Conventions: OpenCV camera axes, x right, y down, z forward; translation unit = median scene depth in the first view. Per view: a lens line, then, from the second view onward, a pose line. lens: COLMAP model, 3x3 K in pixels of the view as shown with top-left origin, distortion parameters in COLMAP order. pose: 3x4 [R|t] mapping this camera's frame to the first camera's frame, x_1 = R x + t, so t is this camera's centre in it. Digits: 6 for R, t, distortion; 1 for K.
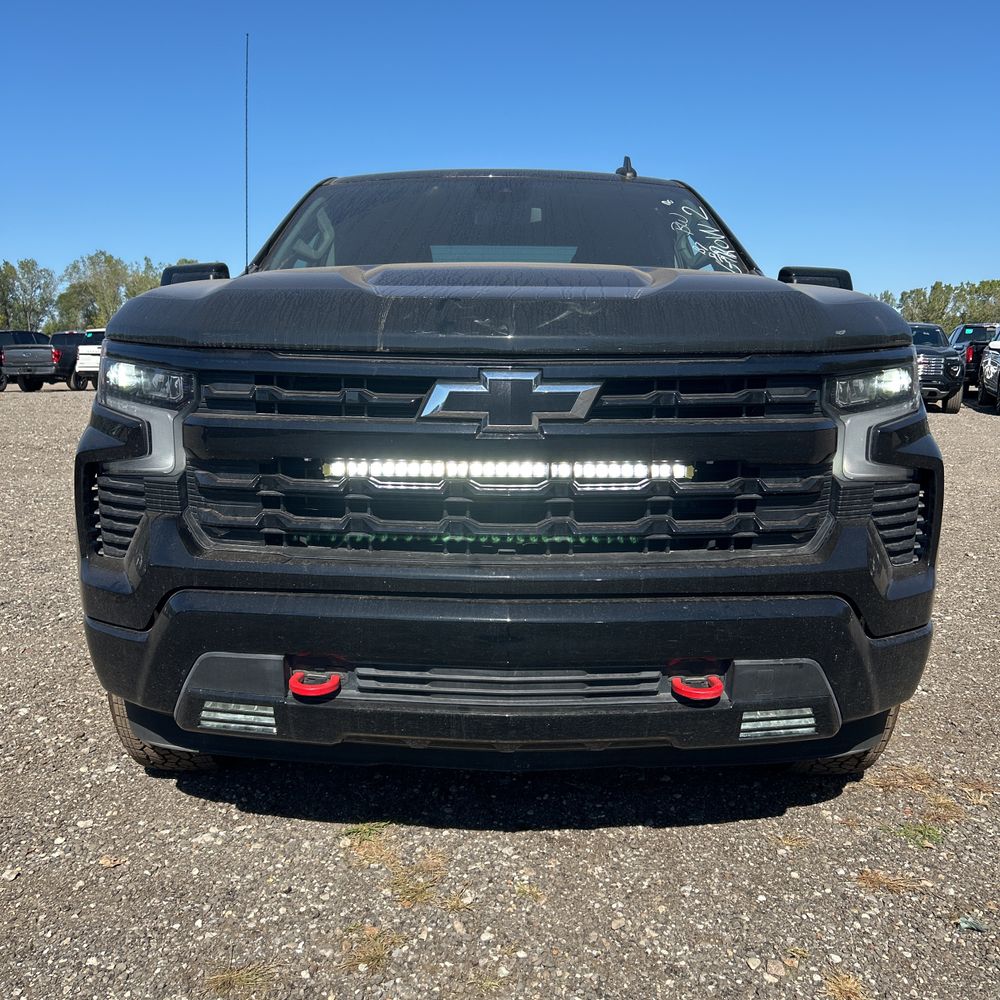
lens RADIAL K [[1004.4, 0, 490.9], [0, 1004.4, 498.5], [0, 0, 1]] dist [0.023693, -0.018707]
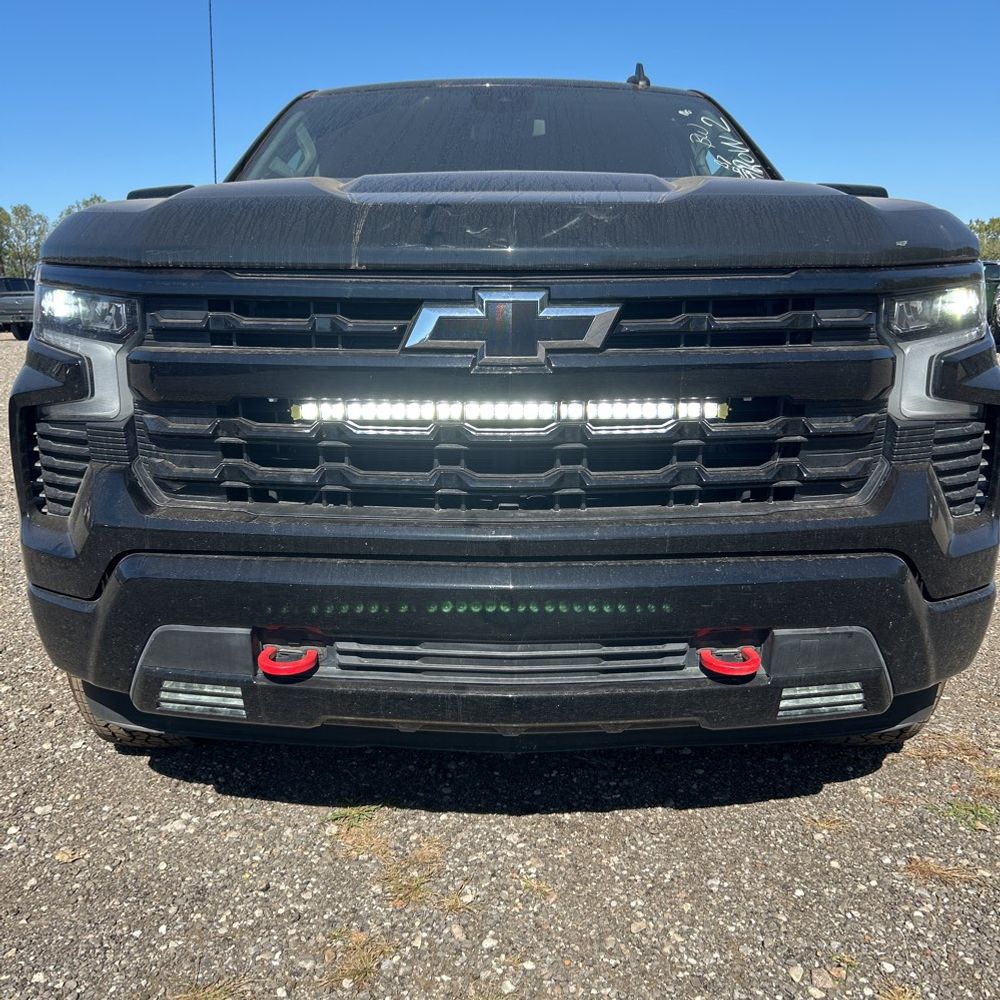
lens RADIAL K [[1006.4, 0, 491.6], [0, 1006.4, 506.3], [0, 0, 1]] dist [0.035240, -0.027603]
pose [[0.999958, -0.008755, -0.002659, 0.003516], [0.008900, 0.998119, 0.060650, 0.000541], [0.002123, -0.060671, 0.998156, 0.136365]]
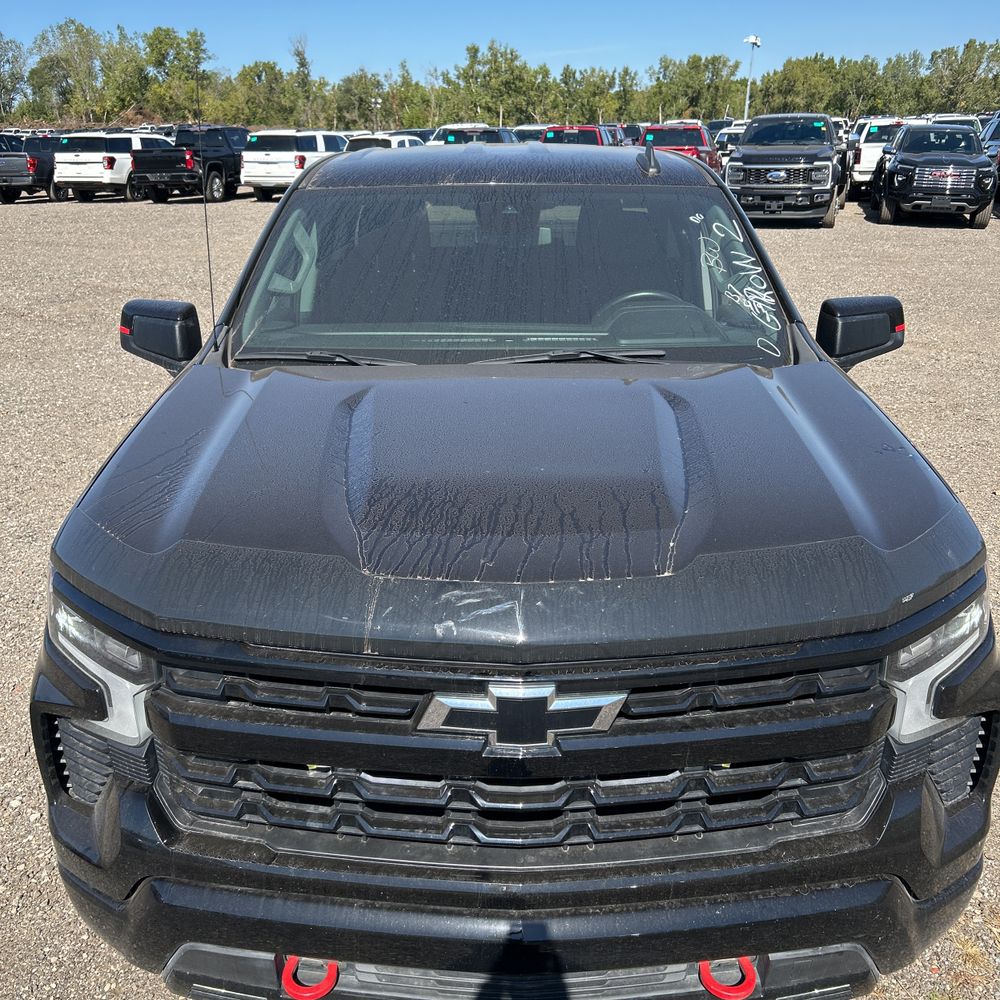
lens RADIAL K [[1006.4, 0, 491.6], [0, 1006.4, 506.3], [0, 0, 1]] dist [0.035240, -0.027603]
pose [[0.999902, -0.013067, -0.005092, 0.000613], [0.013825, 0.979386, 0.201525, -0.405092], [0.002354, -0.201575, 0.979470, 0.173735]]
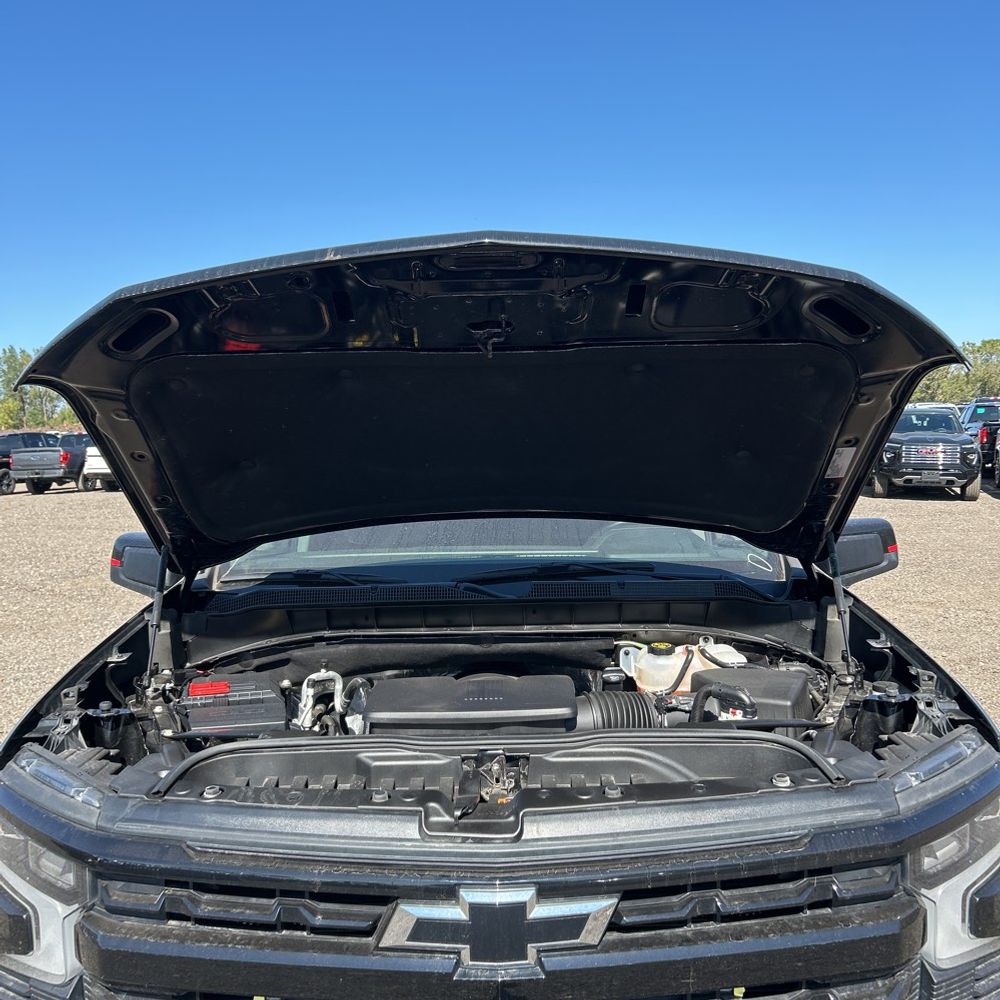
lens RADIAL K [[1011.8, 0, 500.0], [0, 1011.8, 500.0], [0, 0, 1]] dist [0.006718, 0.024446]
pose [[0.999591, -0.028419, -0.003078, 0.029404], [0.028096, 0.996616, -0.077241, -0.324255], [0.005263, 0.077123, 0.997008, 0.196879]]
